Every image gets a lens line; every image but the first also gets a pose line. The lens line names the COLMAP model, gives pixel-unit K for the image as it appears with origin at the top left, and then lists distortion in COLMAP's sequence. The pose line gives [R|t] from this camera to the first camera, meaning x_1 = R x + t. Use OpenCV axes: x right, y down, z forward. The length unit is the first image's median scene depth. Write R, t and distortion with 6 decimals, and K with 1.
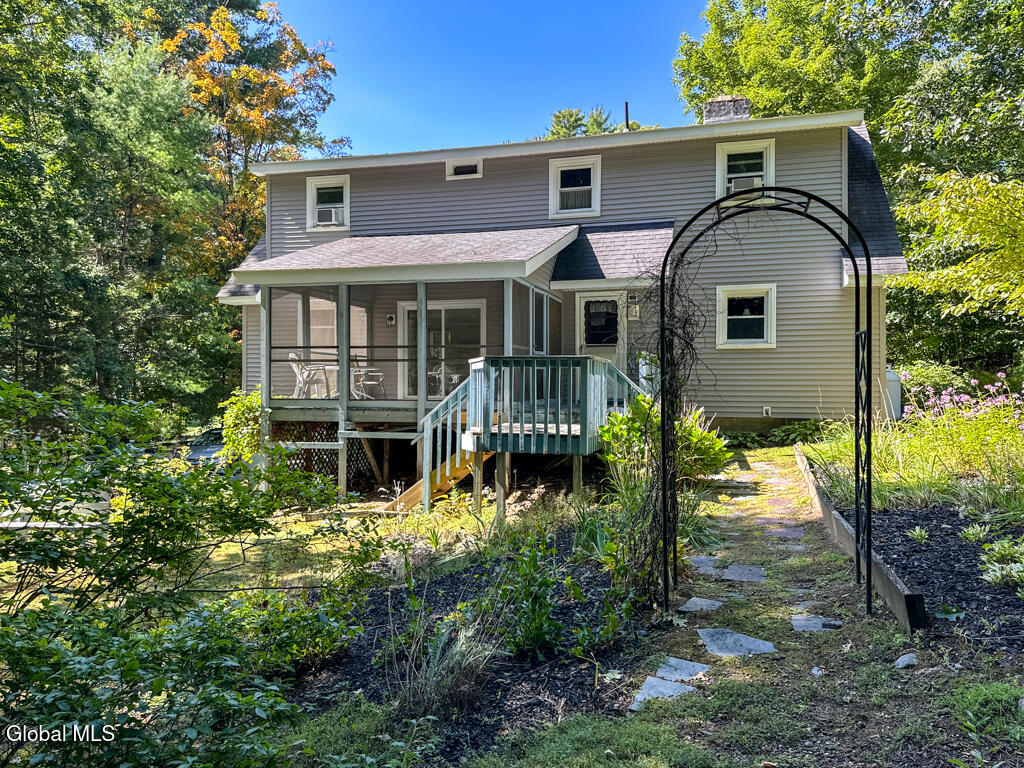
lens RADIAL K [[725.3, 0, 516.8], [0, 725.3, 384.3], [0, 0, 1]] dist [0.180050, -0.307945]
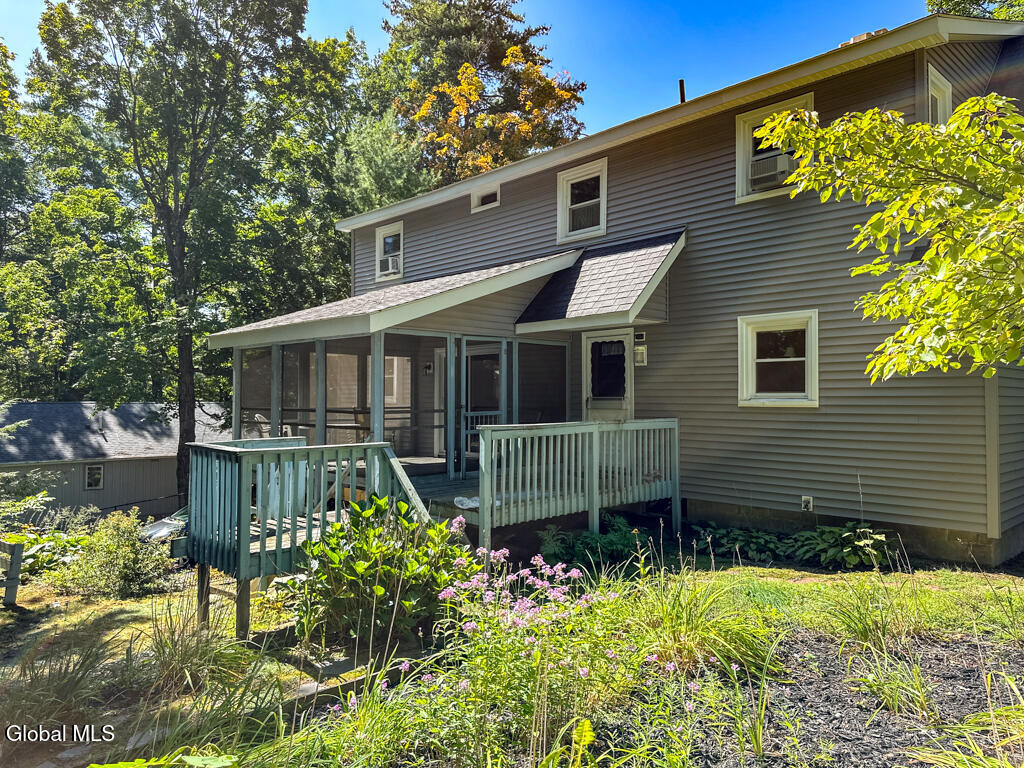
lens RADIAL K [[720.5, 0, 510.0], [0, 720.5, 378.3], [0, 0, 1]] dist [0.177924, -0.332437]
pose [[0.852411, -0.015390, -0.522646, 0.458584], [0.002205, 0.999664, -0.025840, -0.058707], [0.522868, 0.020874, 0.852158, 0.301610]]
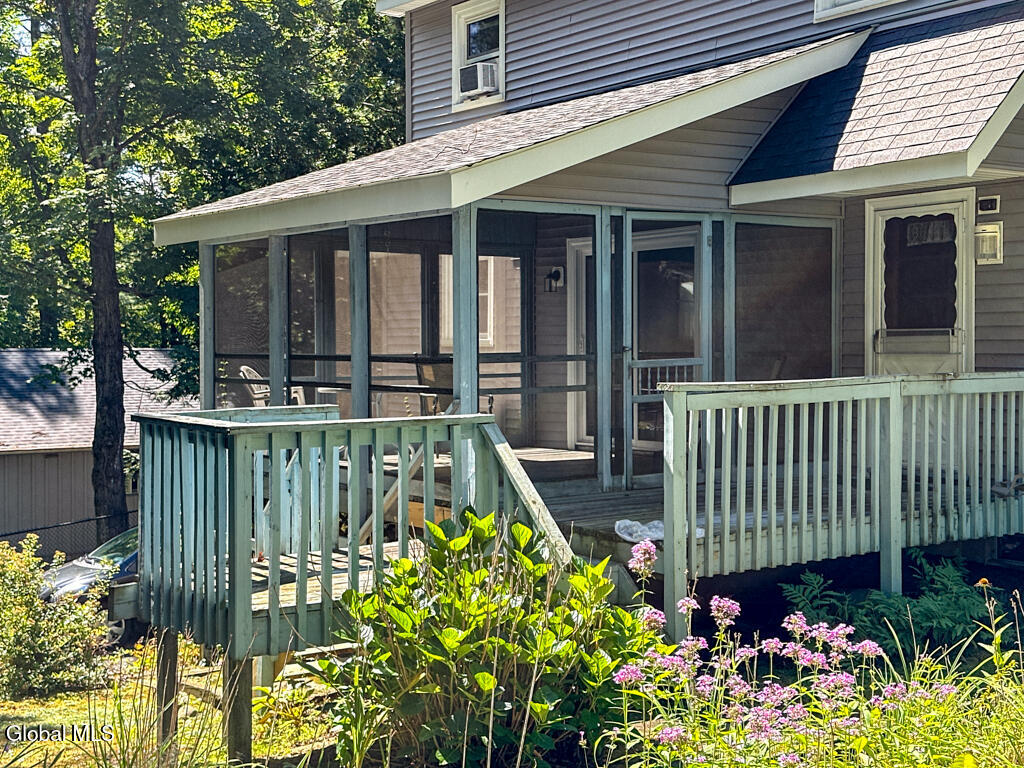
lens RADIAL K [[1421.8, 0, 512.4], [0, 1421.8, 363.8], [0, 0, 1]] dist [0.229893, -0.539166]
pose [[0.774349, 0.004275, -0.632745, 0.461460], [0.008204, 0.999825, 0.016795, -0.054338], [0.632706, -0.018196, 0.774178, 0.284012]]
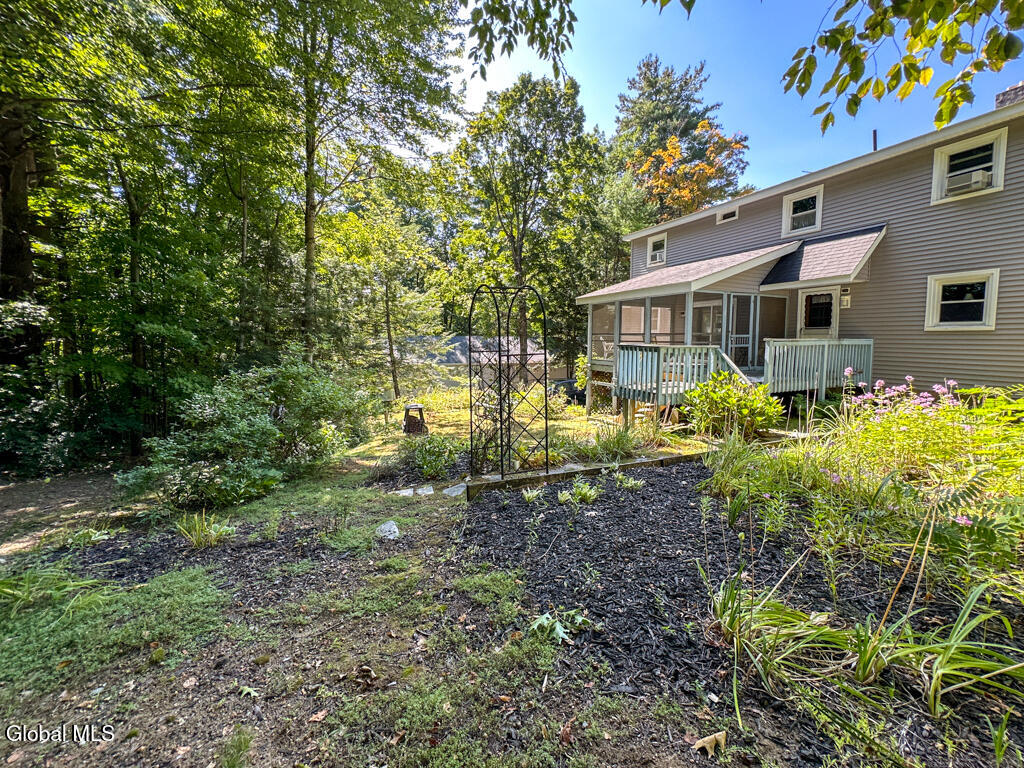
lens RADIAL K [[414.1, 0, 511.8], [0, 414.1, 365.2], [0, 0, 1]] dist [-0.000186, 0.000423]
pose [[0.629484, 0.053577, -0.775164, 0.378323], [-0.003876, 0.997824, 0.065819, -0.035373], [0.777004, -0.038427, 0.628322, 0.089885]]
